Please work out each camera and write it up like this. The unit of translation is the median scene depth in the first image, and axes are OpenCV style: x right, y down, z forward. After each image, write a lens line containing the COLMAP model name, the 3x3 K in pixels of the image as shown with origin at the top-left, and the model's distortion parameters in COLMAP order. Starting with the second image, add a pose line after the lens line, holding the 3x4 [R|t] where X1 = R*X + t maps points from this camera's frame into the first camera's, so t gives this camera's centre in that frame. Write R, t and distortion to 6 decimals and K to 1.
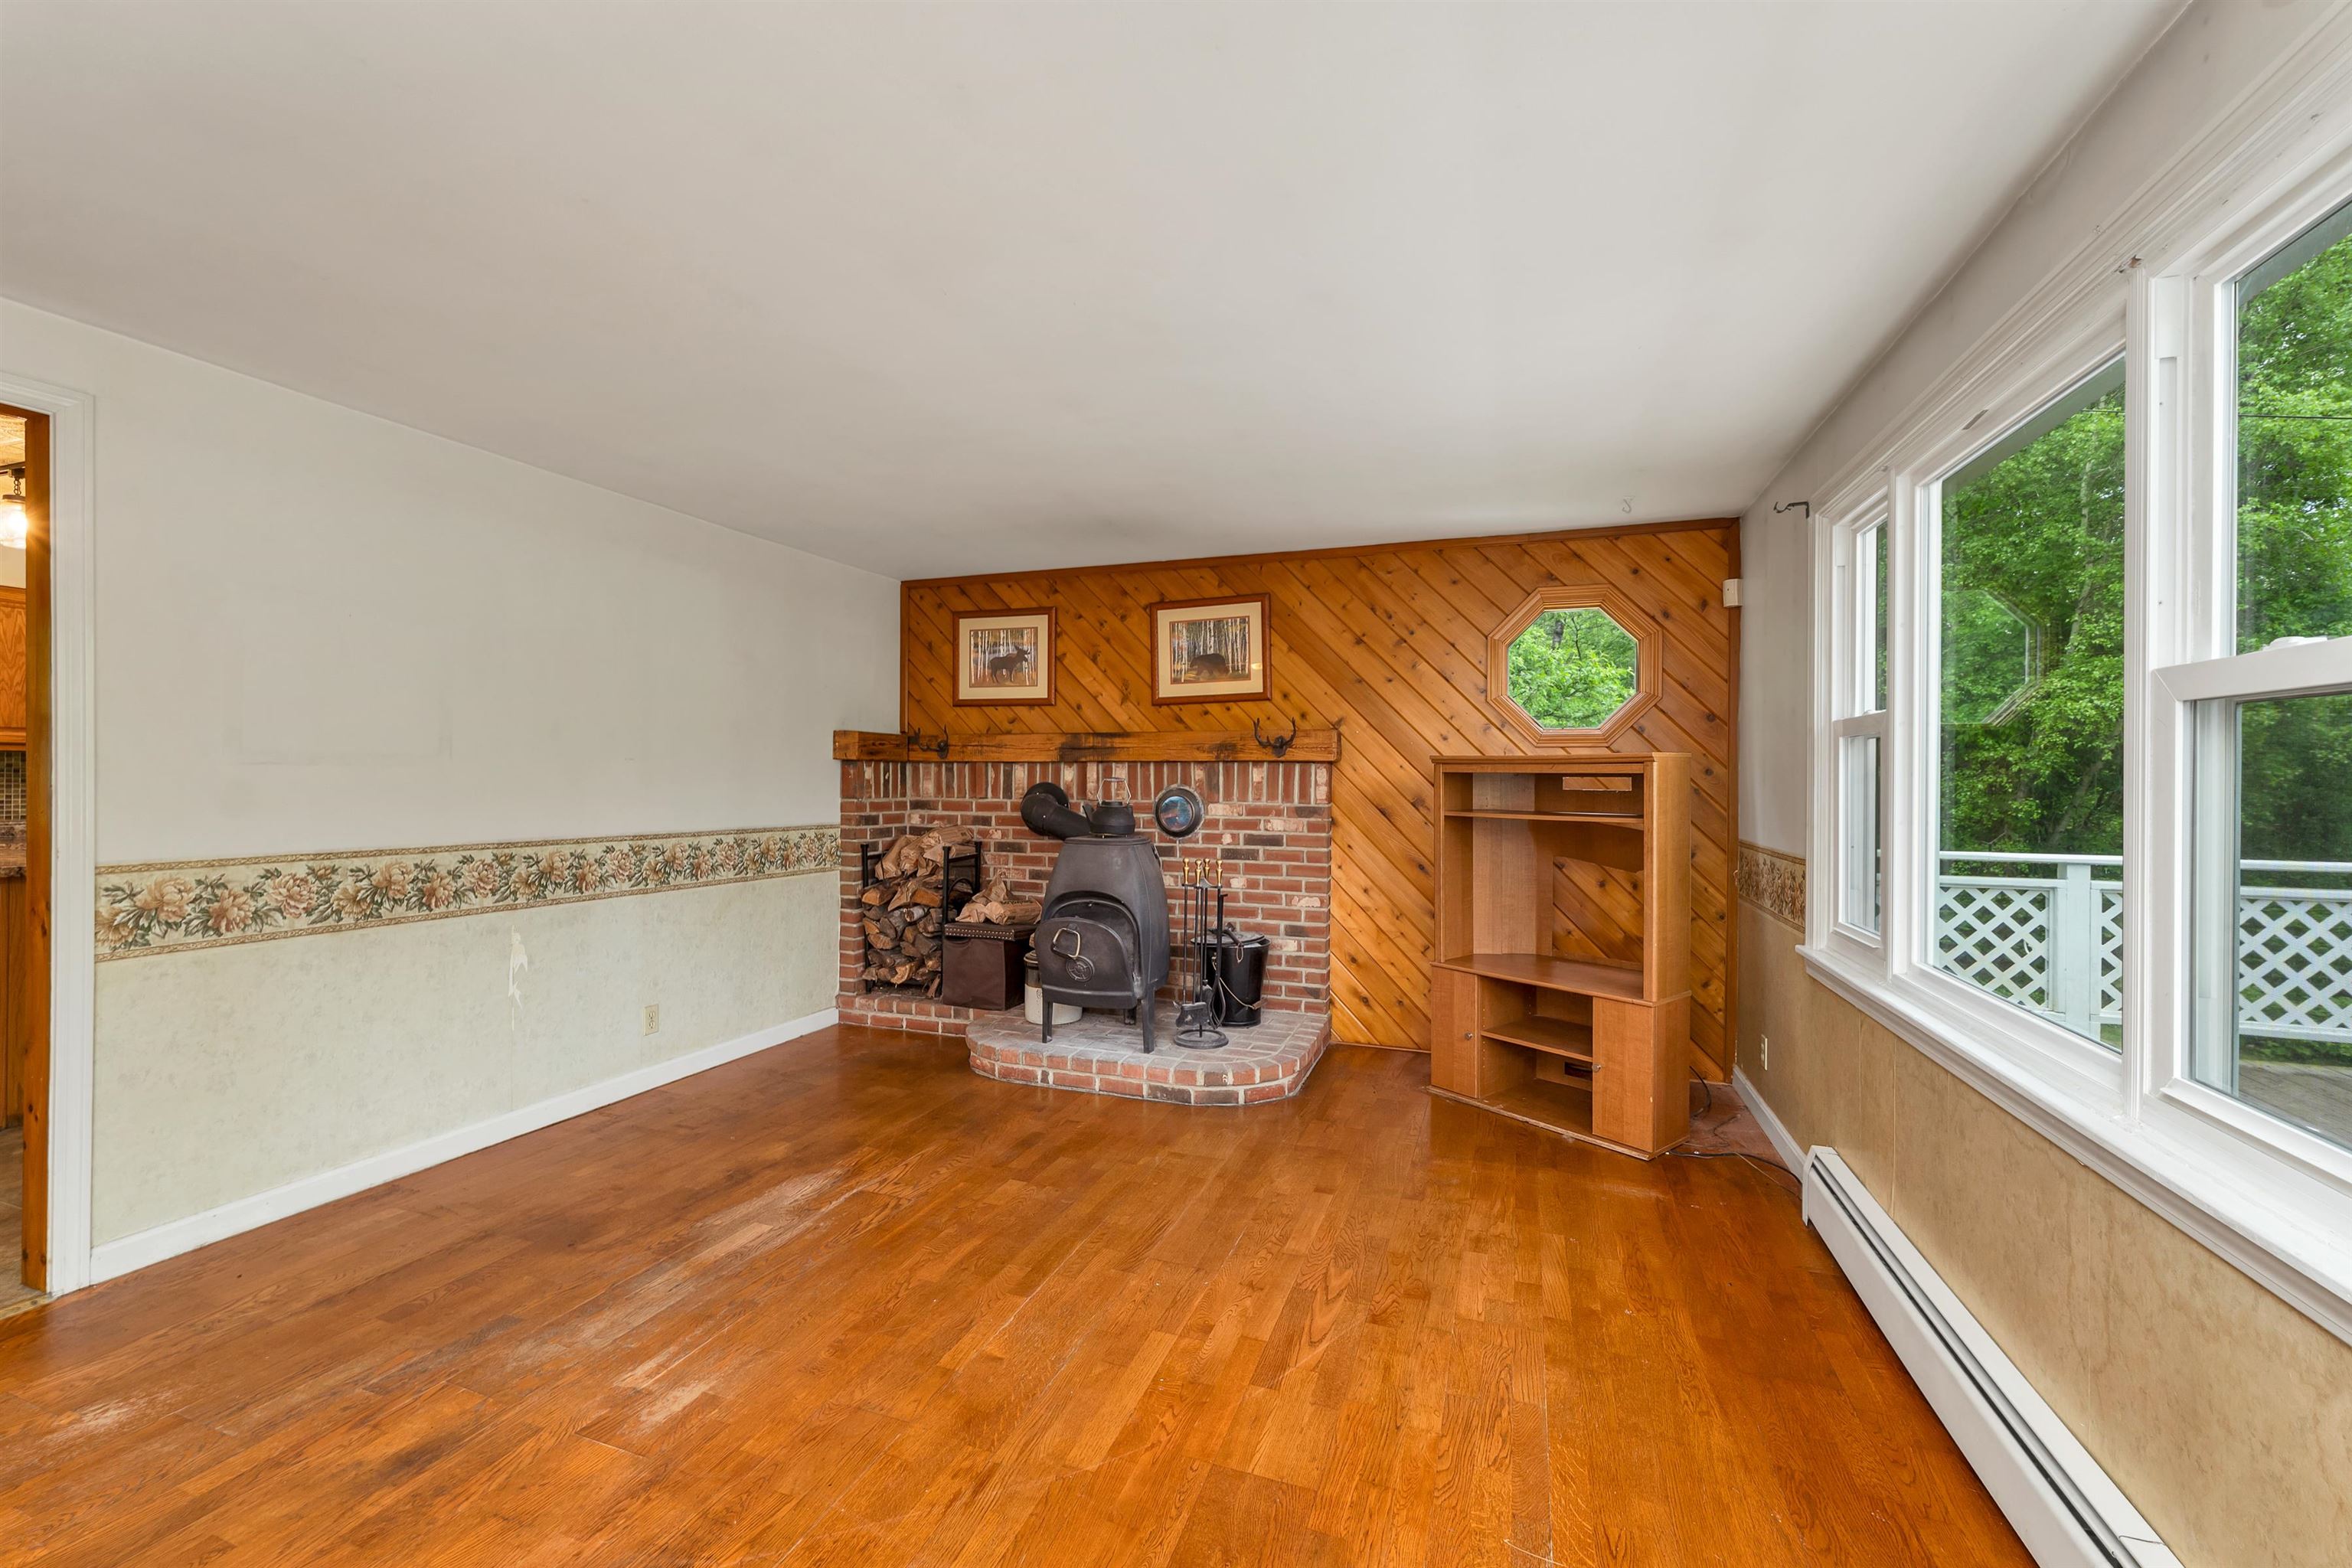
lens RADIAL K [[987.5, 0, 1206.7], [0, 987.5, 771.3], [0, 0, 1]] dist [-0.003966, 0.001445]
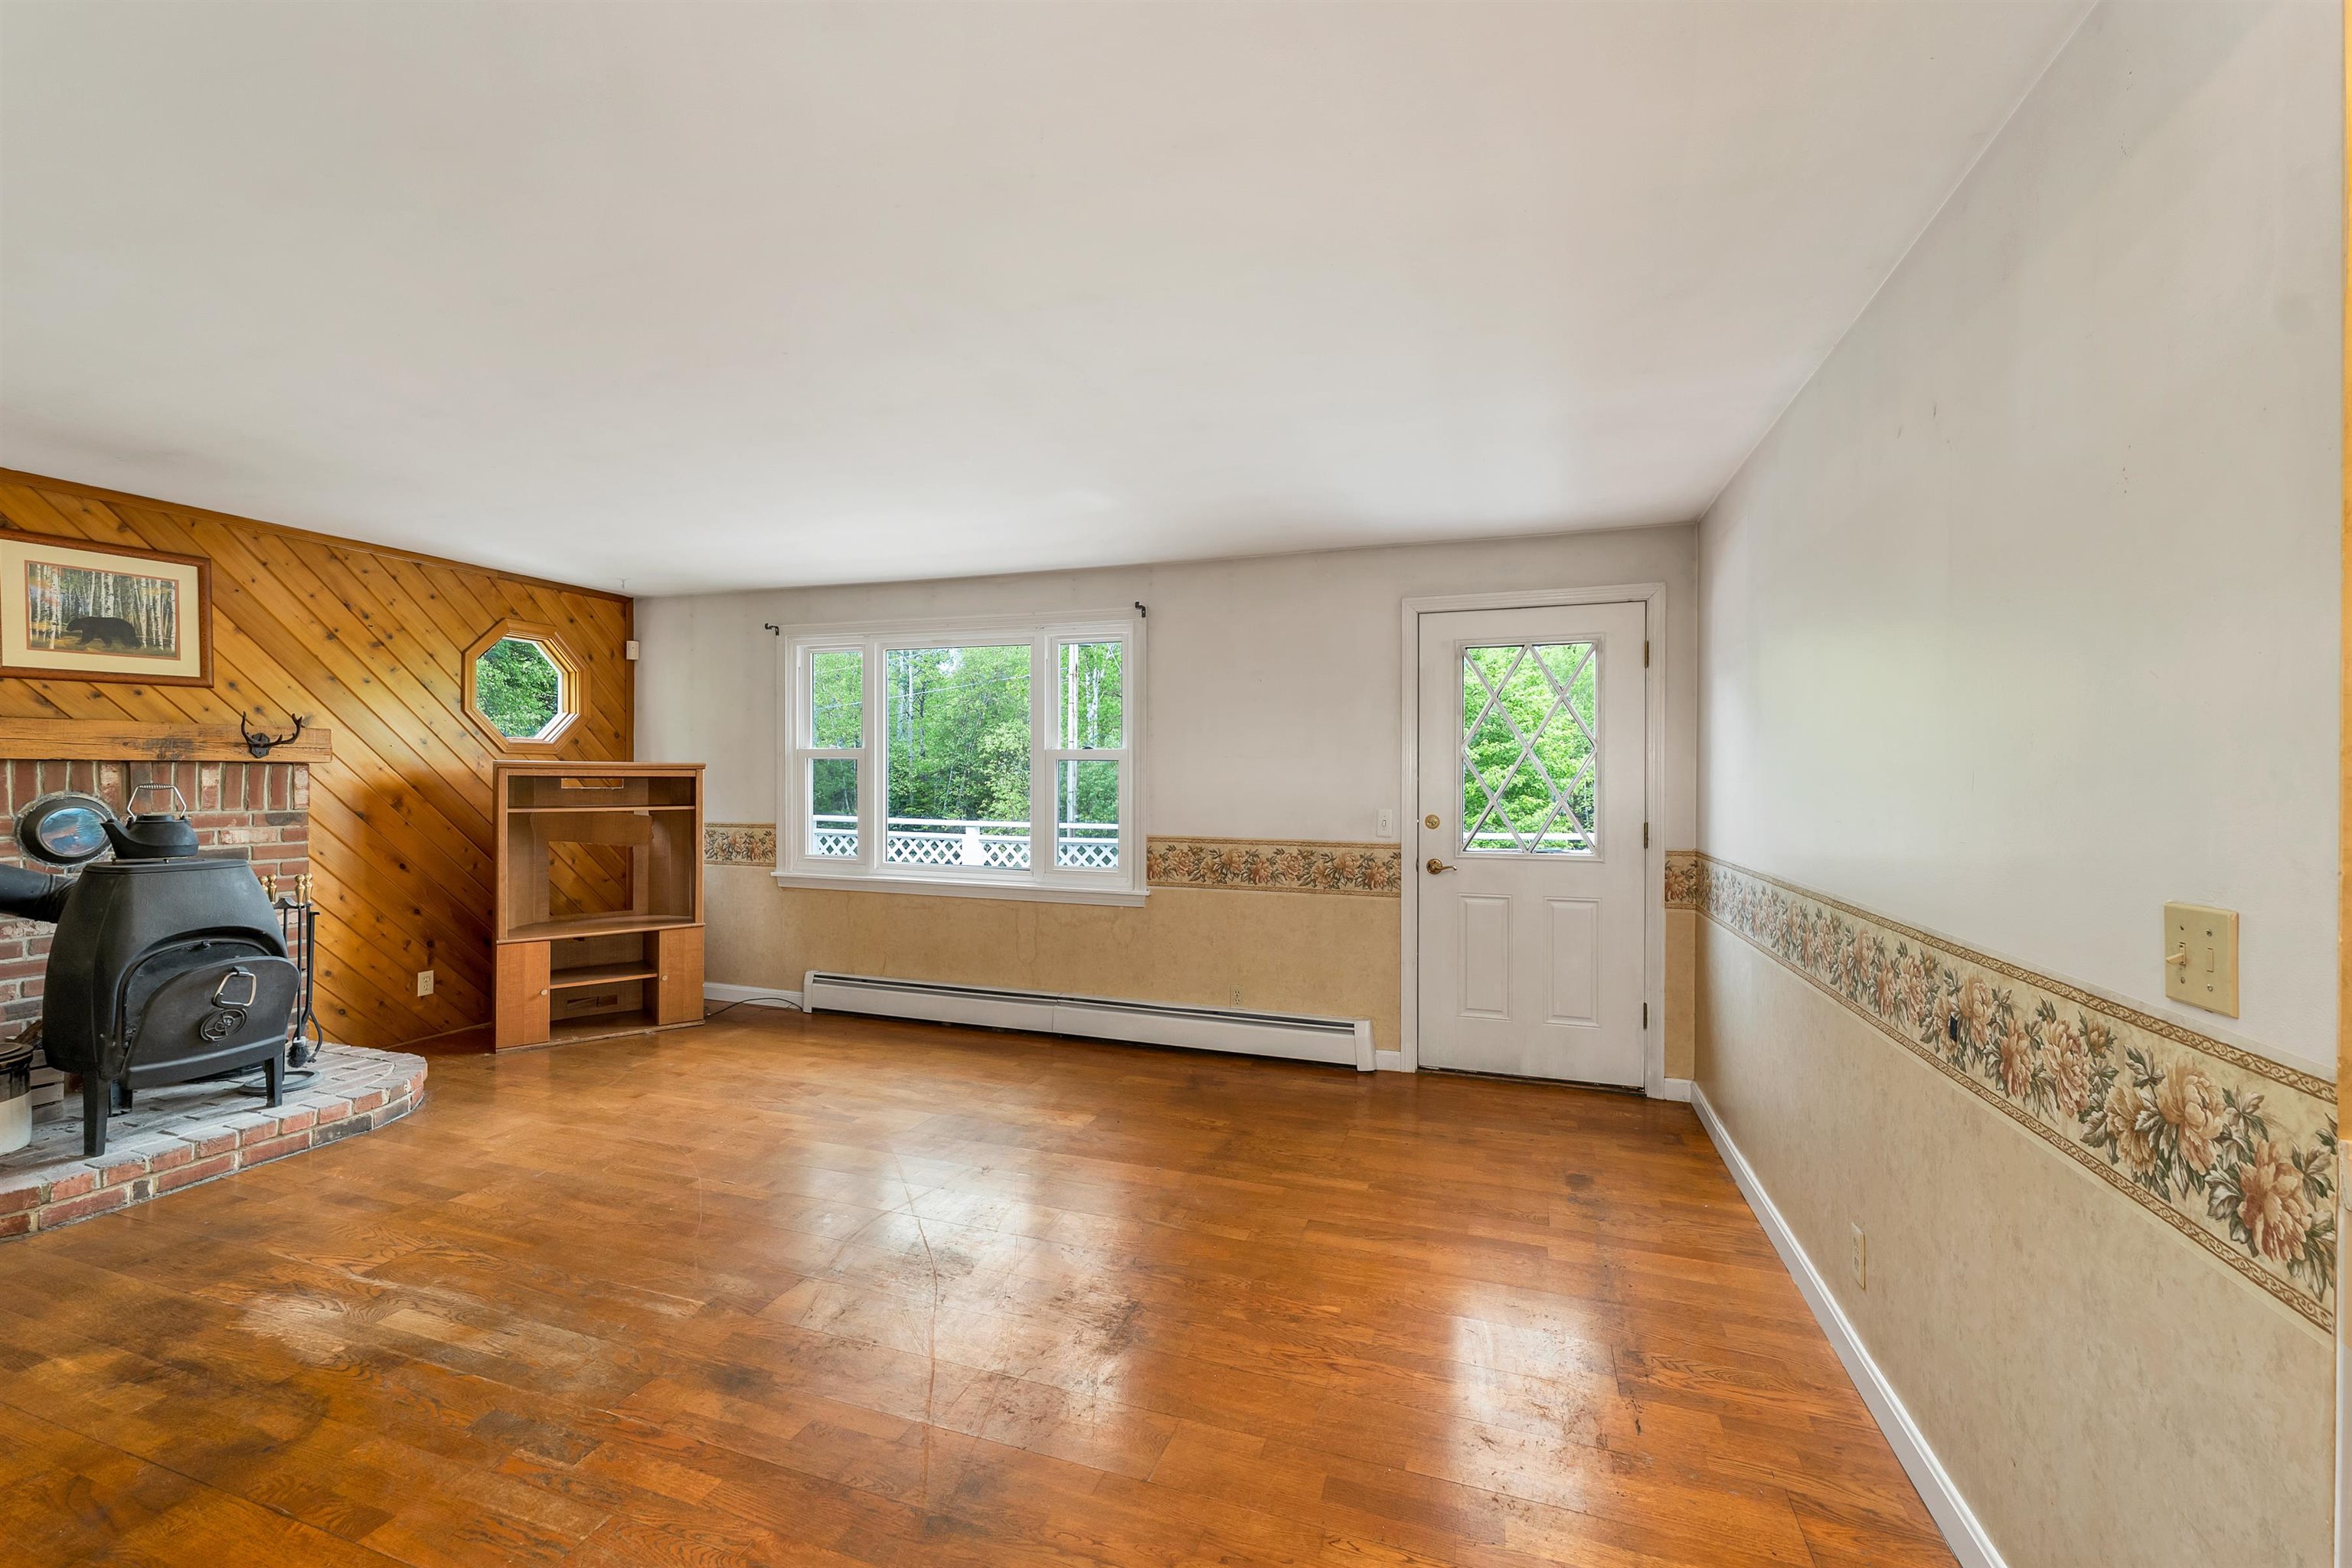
lens RADIAL K [[987.5, 0, 1185.1], [0, 987.5, 780.4], [0, 0, 1]] dist [-0.003966, 0.001445]
pose [[-0.039399, -0.009927, 0.999174, -0.933700], [-0.010294, 0.999902, 0.009528, -0.012466], [-0.999171, -0.009910, -0.039497, 0.248429]]
